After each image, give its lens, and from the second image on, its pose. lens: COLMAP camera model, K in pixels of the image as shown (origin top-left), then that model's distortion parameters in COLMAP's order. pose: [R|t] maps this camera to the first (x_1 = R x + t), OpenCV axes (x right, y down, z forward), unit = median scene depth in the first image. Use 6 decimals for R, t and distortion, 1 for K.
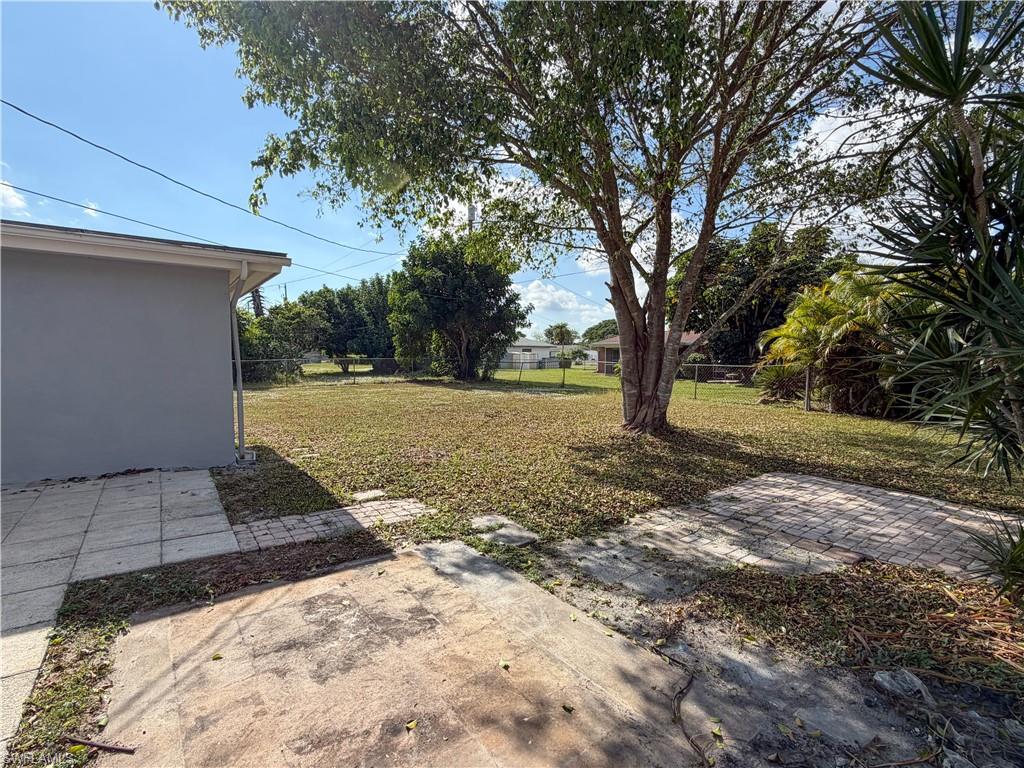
lens RADIAL K [[483.2, 0, 518.4], [0, 483.2, 383.0], [0, 0, 1]] dist [0.001484, 0.000108]
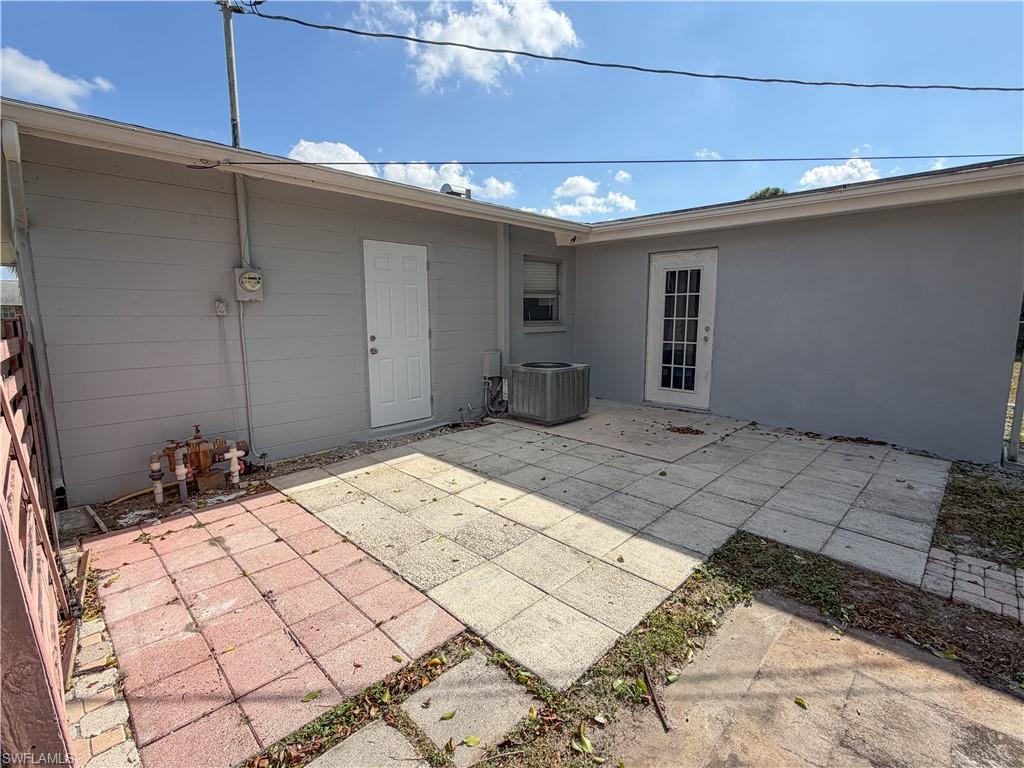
lens RADIAL K [[483.2, 0, 512.9], [0, 483.2, 385.0], [0, 0, 1]] dist [0.001484, 0.000108]
pose [[0.151347, 0.138267, -0.978763, 0.004390], [-0.053910, 0.989850, 0.131497, -0.019240], [0.987009, 0.032863, 0.157265, 0.327428]]
